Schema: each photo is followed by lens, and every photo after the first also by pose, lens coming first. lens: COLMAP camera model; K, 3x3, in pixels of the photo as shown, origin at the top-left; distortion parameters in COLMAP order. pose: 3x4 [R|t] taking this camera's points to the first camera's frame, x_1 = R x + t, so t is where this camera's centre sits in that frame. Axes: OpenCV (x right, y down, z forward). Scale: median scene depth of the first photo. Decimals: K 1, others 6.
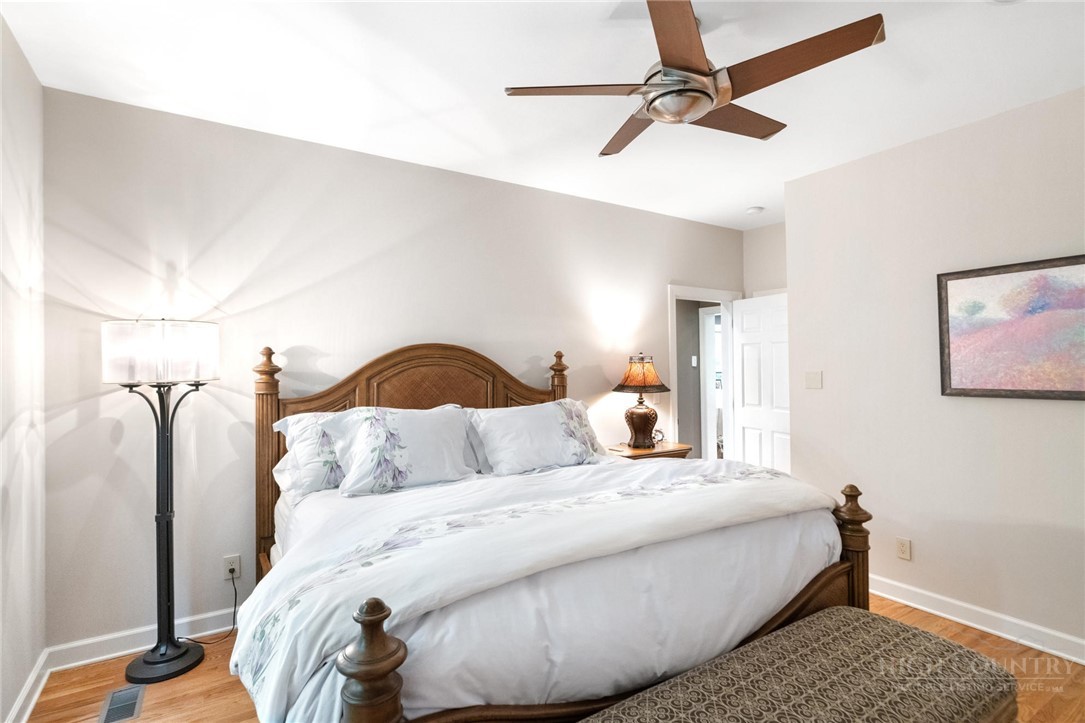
lens RADIAL K [[542.6, 0, 546.7], [0, 542.6, 362.1], [0, 0, 1]] dist [-0.003719, -0.000215]
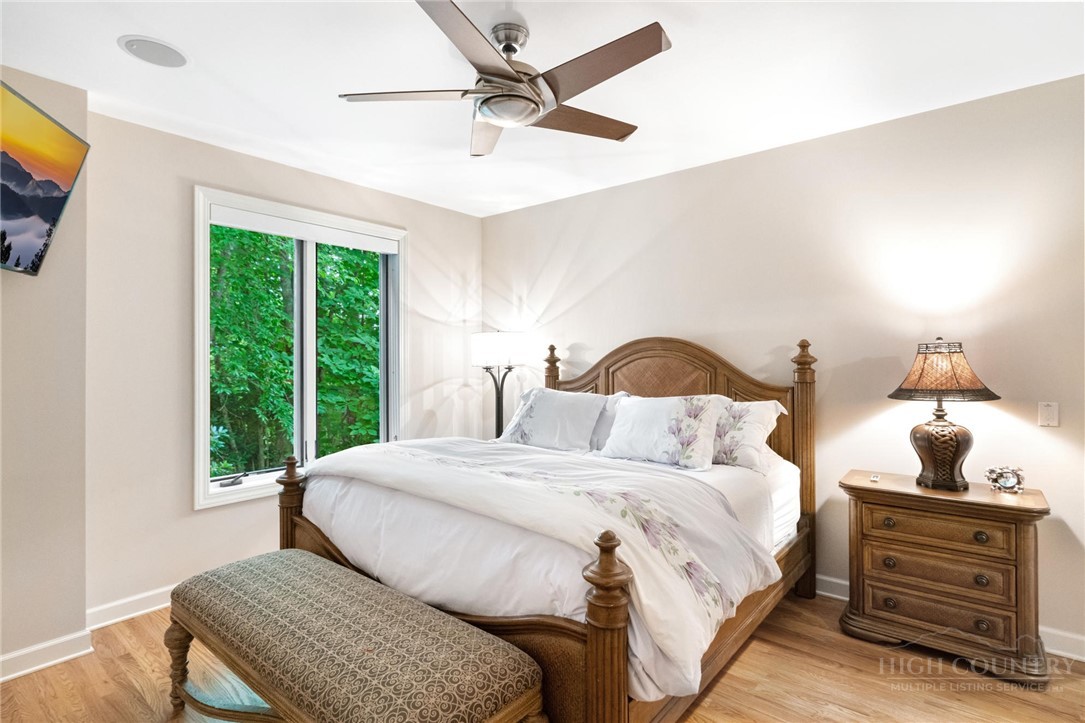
lens RADIAL K [[542.6, 0, 546.7], [0, 542.6, 362.1], [0, 0, 1]] dist [-0.003719, -0.000215]
pose [[0.298847, 0.011663, -0.954230, 0.830488], [0.006739, 0.999875, 0.014331, -0.000998], [0.954277, -0.010713, 0.298731, 0.492097]]
